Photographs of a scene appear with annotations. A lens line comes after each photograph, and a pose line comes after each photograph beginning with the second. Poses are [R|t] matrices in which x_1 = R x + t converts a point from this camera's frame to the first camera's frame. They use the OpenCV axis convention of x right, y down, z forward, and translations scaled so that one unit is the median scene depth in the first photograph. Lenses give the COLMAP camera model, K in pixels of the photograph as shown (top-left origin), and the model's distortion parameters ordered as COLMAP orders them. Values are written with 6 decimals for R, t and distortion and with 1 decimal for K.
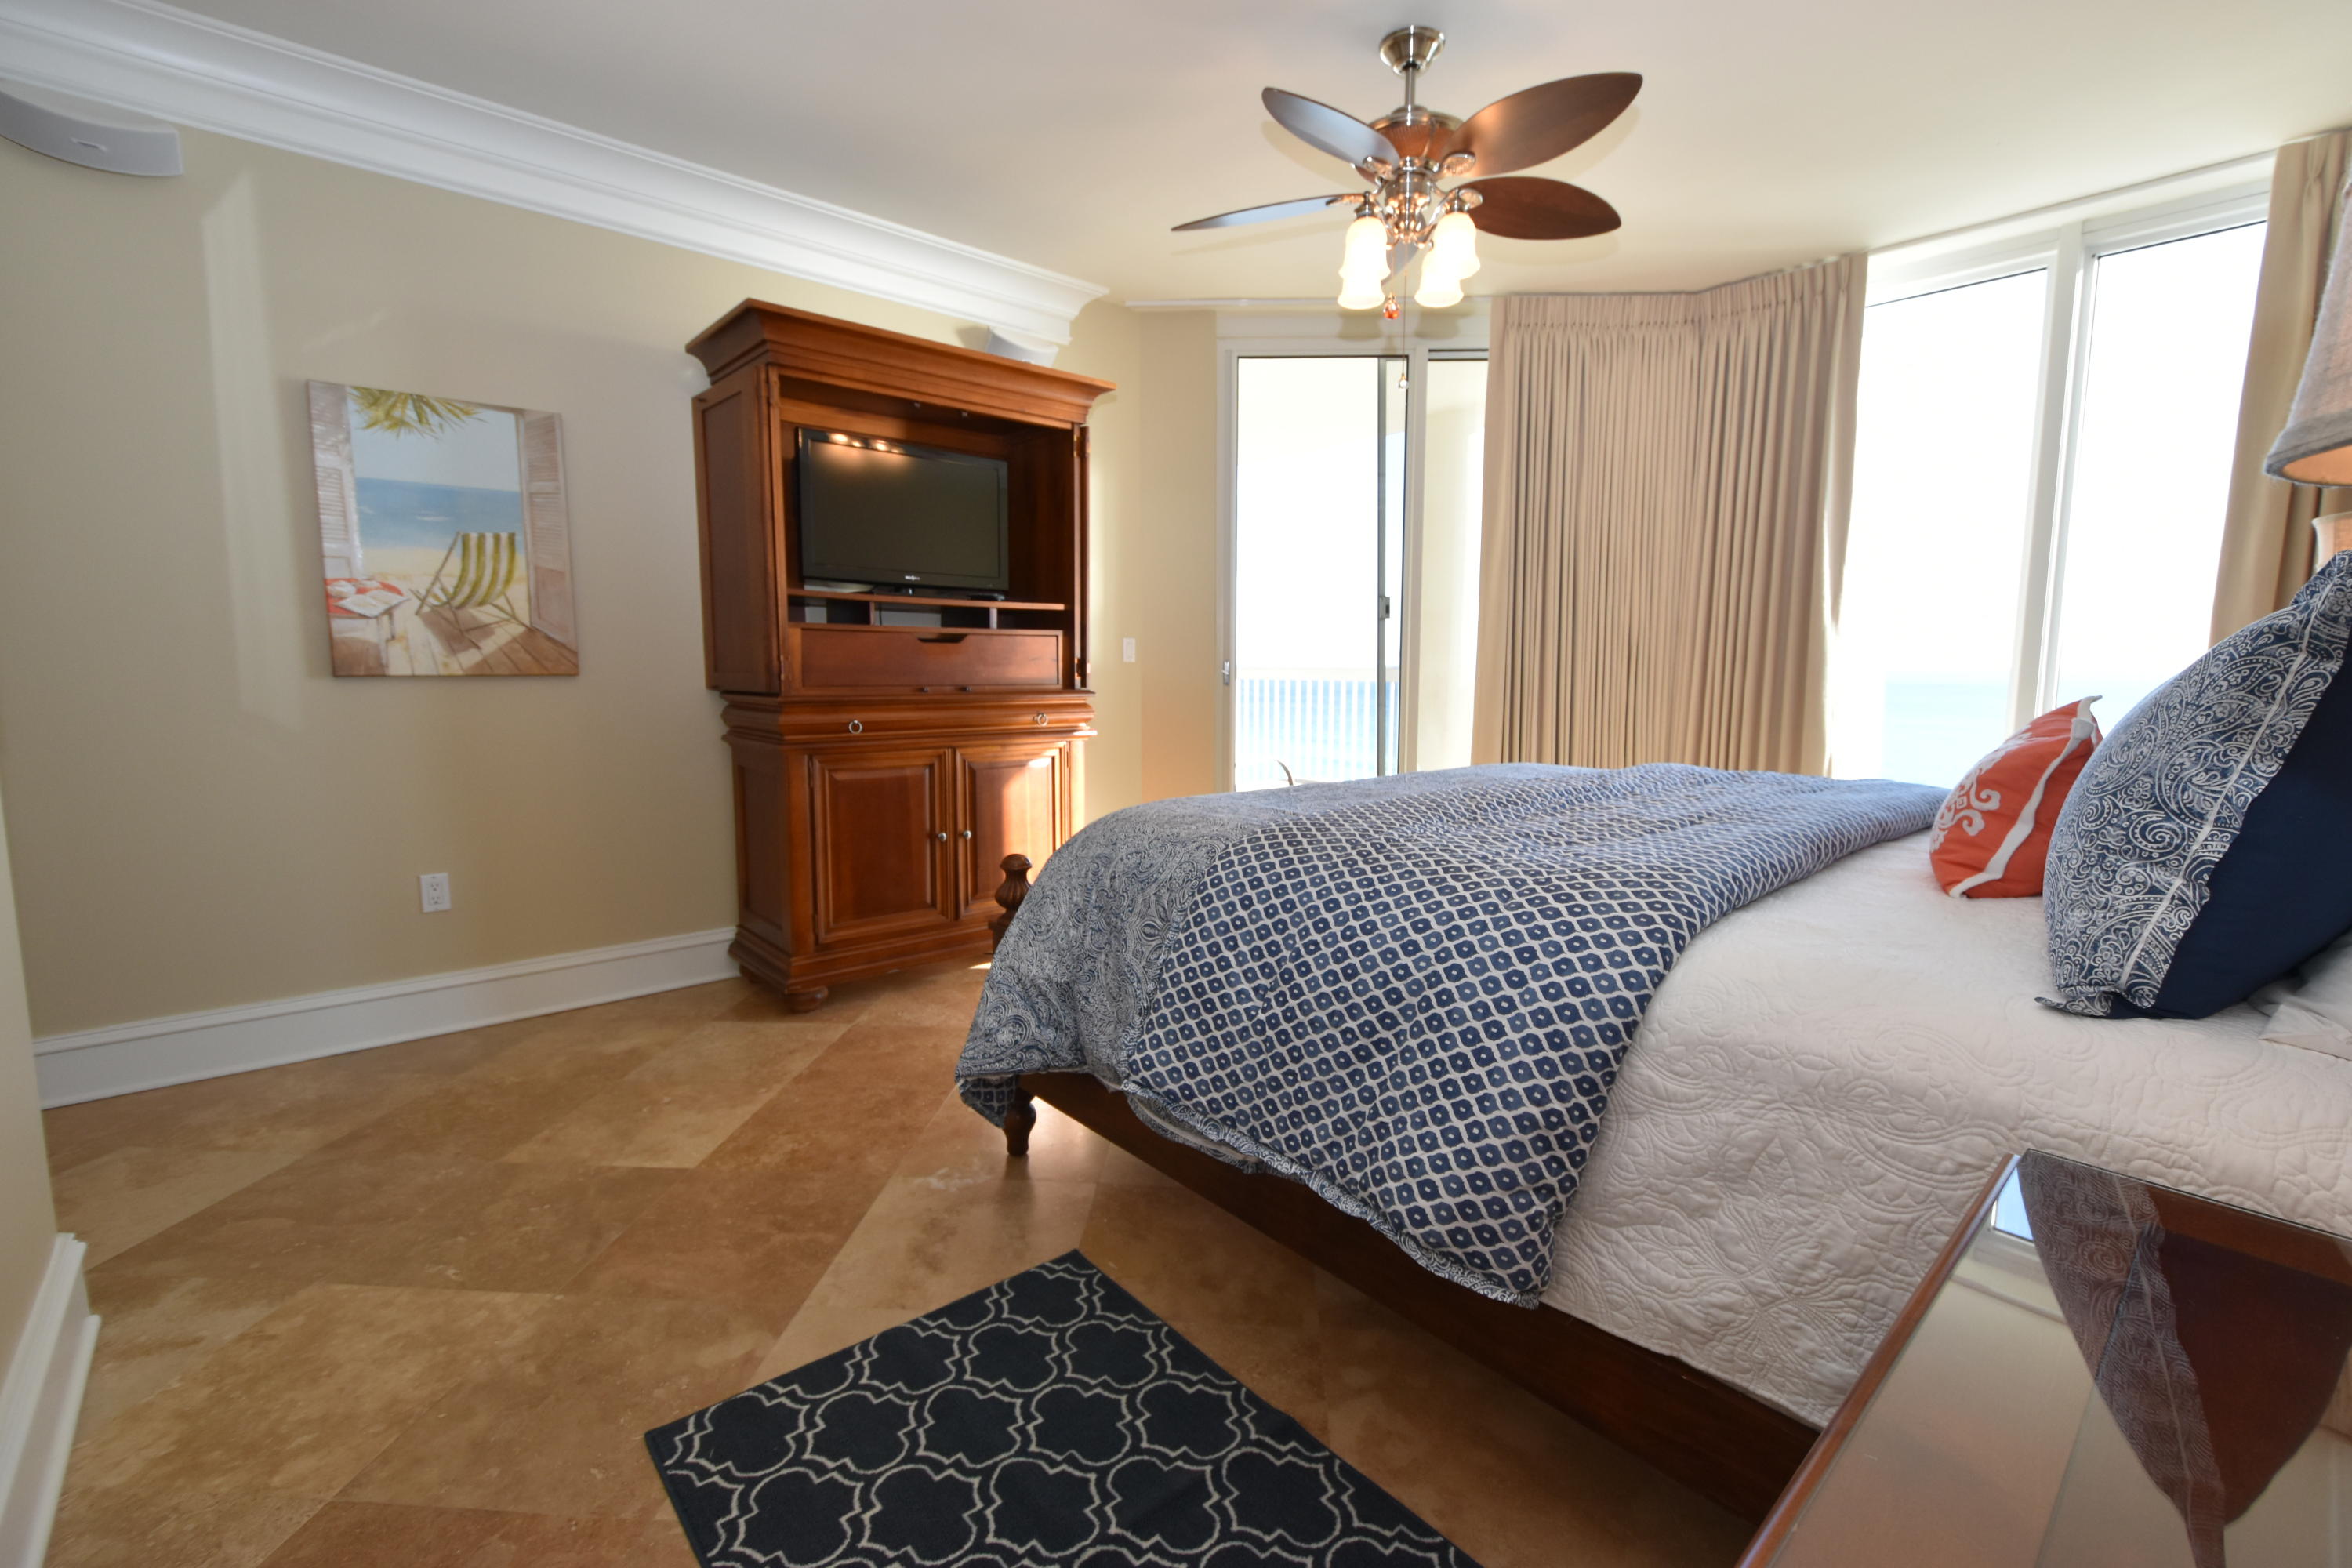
lens RADIAL K [[1034.5, 0, 1198.8], [0, 1034.5, 791.7], [0, 0, 1]] dist [0.003217, -0.003577]
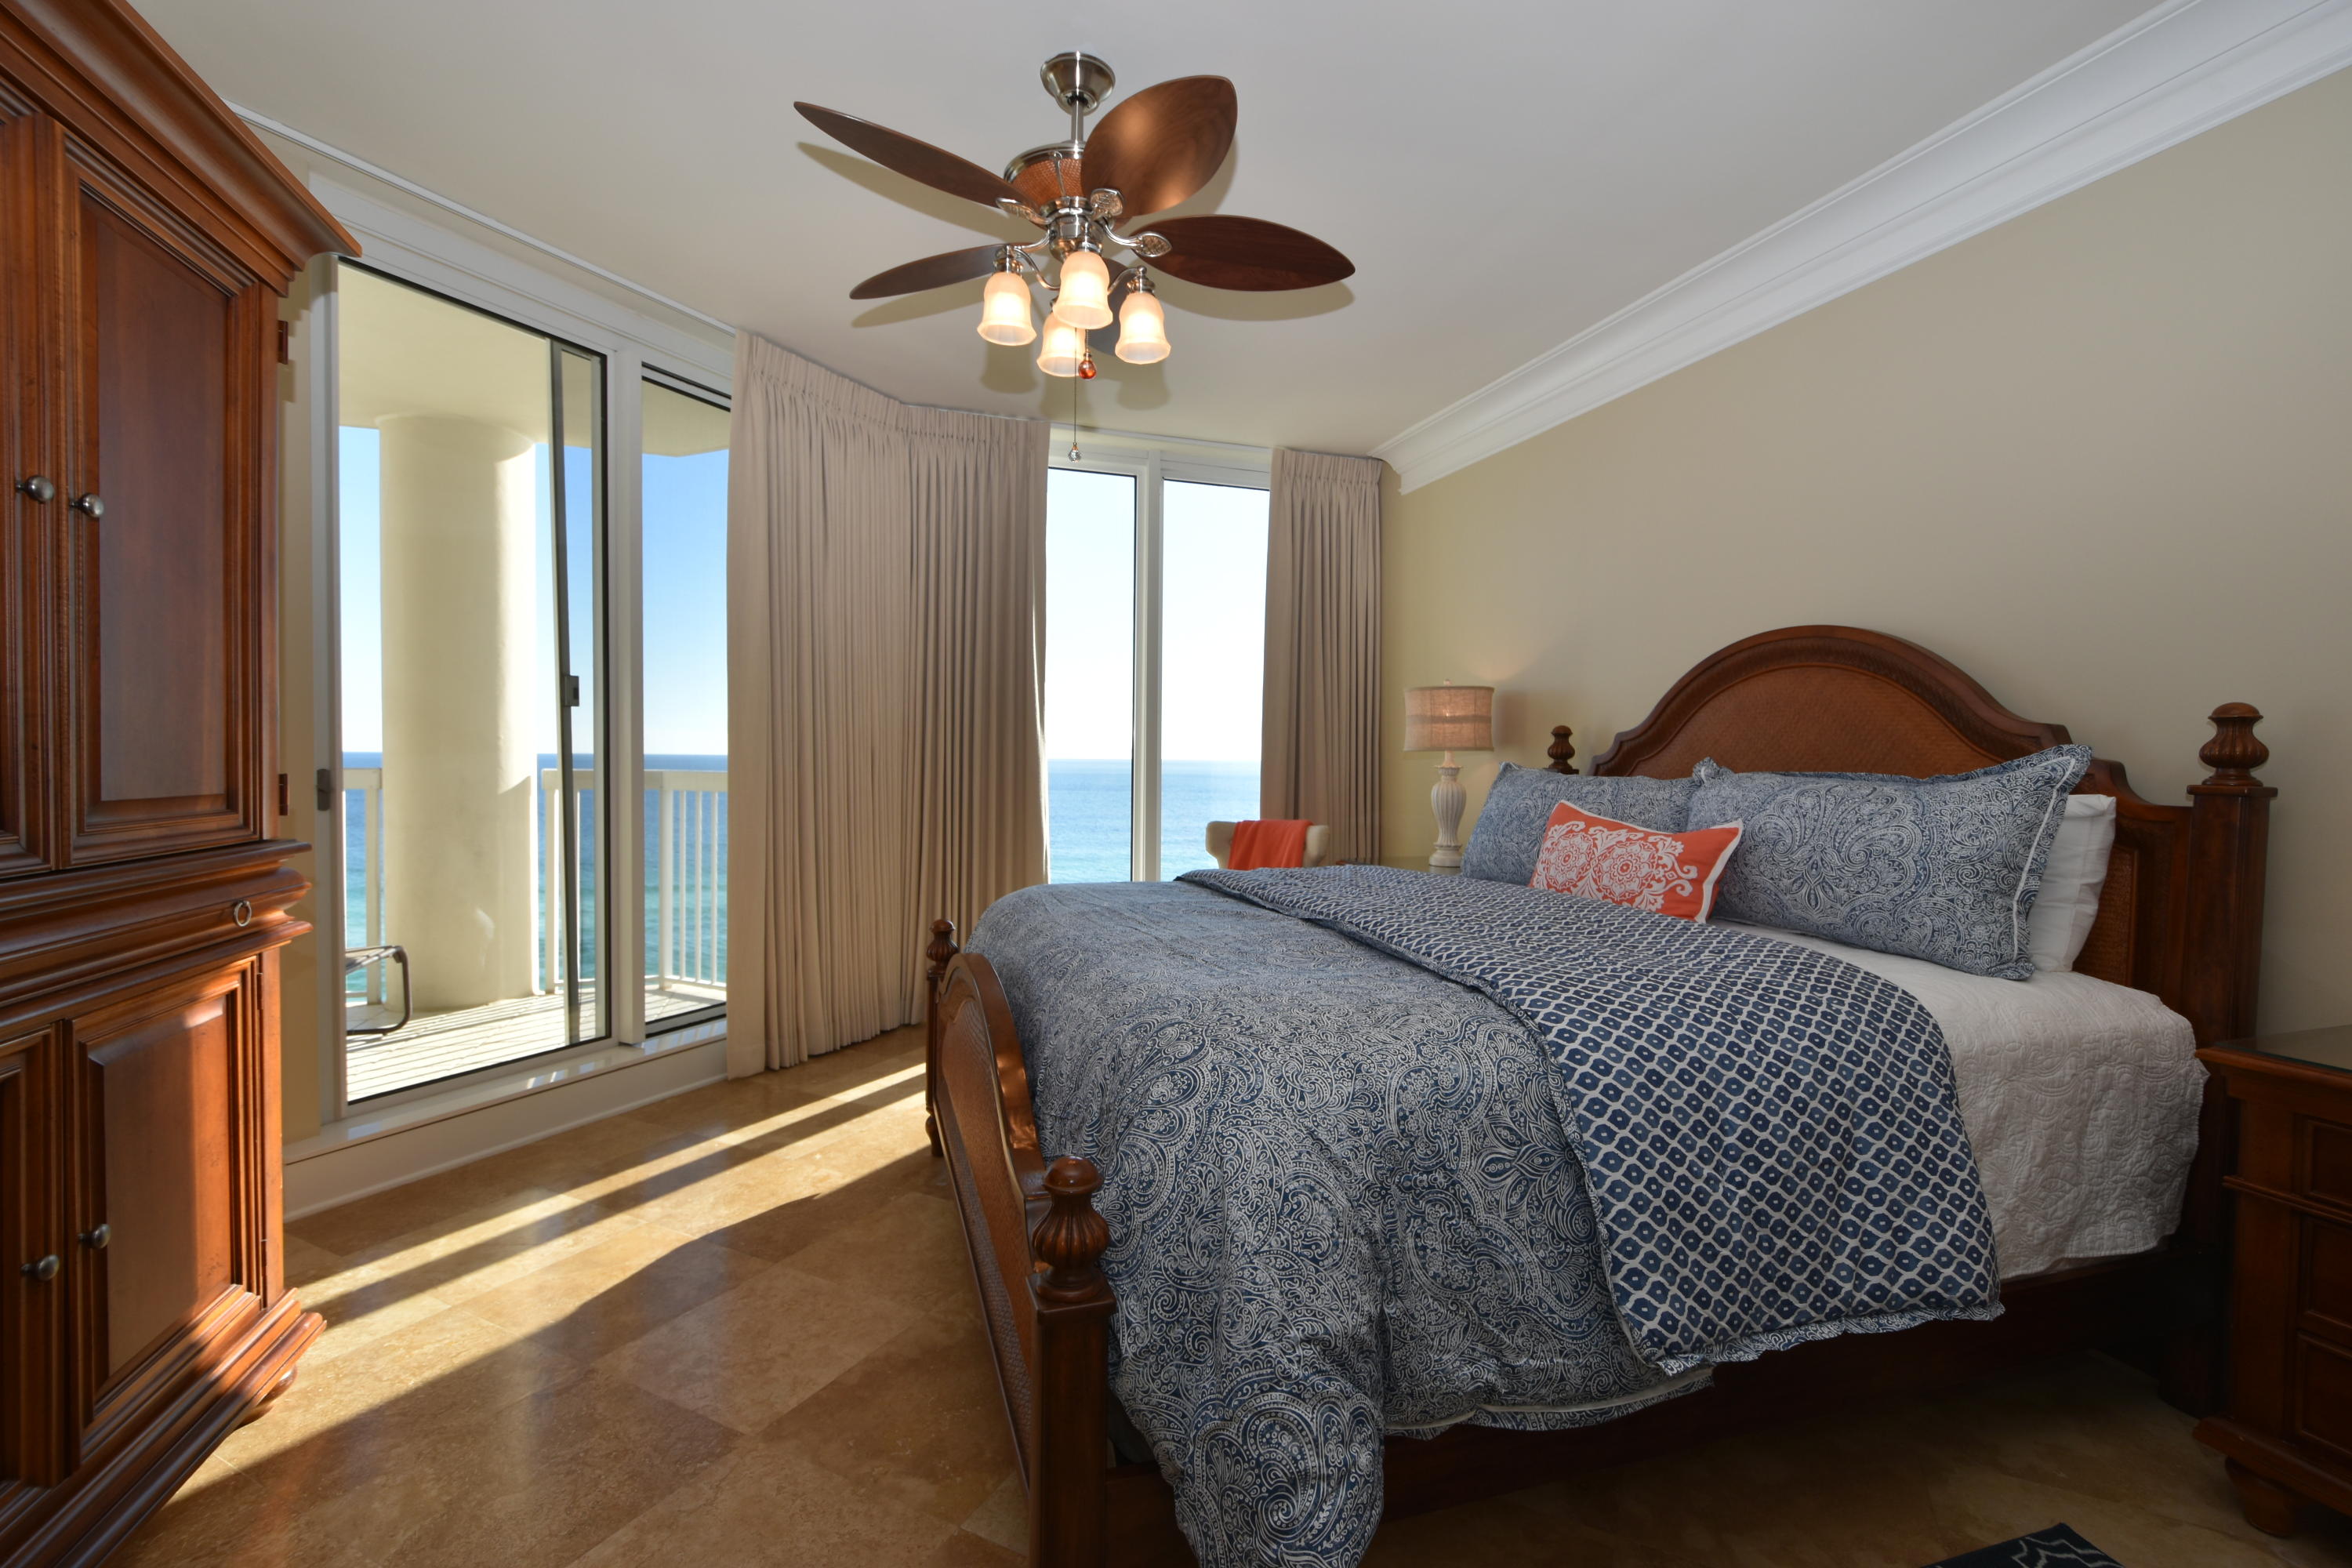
lens RADIAL K [[1034.5, 0, 1171.2], [0, 1034.5, 784.8], [0, 0, 1]] dist [0.003217, -0.003577]
pose [[0.389502, -0.030253, 0.920529, -0.972145], [0.107539, 0.994118, -0.012832, -0.184796], [-0.914726, 0.103991, 0.390464, 1.075897]]
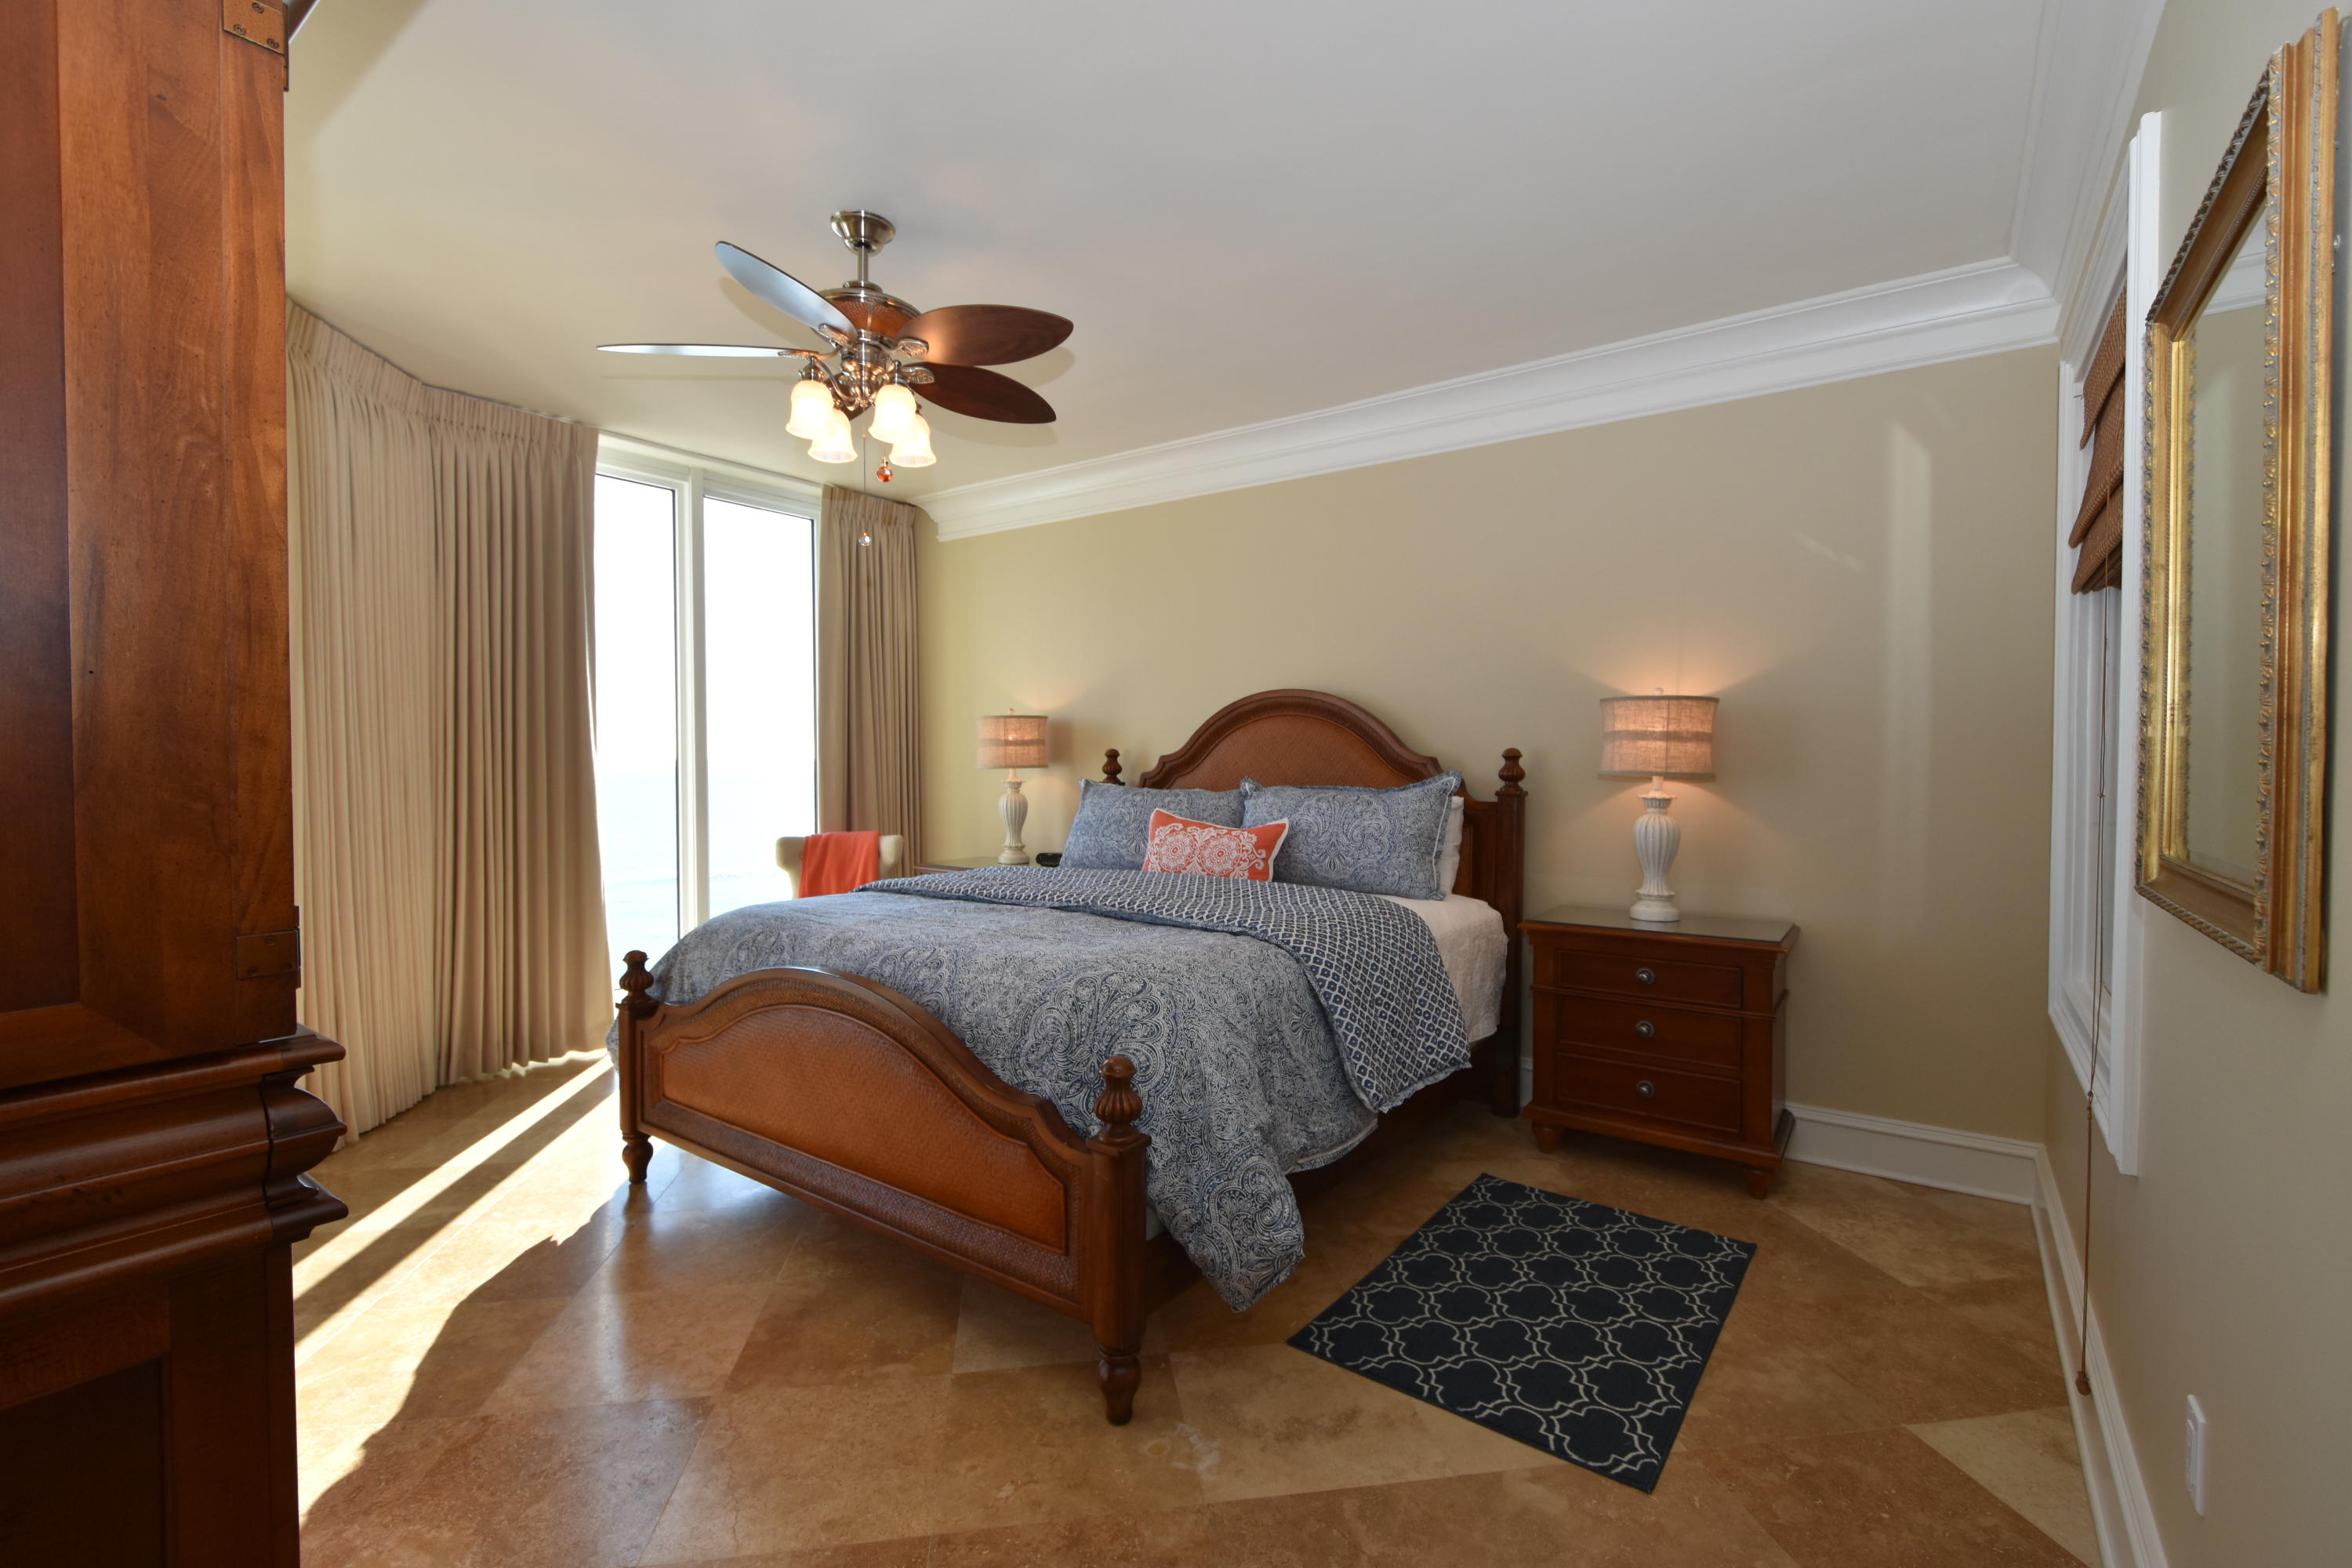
lens RADIAL K [[1034.5, 0, 1195.2], [0, 1034.5, 783.5], [0, 0, 1]] dist [0.003217, -0.003577]
pose [[-0.221157, -0.034194, 0.974639, -1.493032], [0.120354, 0.990789, 0.062070, -0.309699], [-0.967783, 0.131029, -0.215004, 1.593355]]
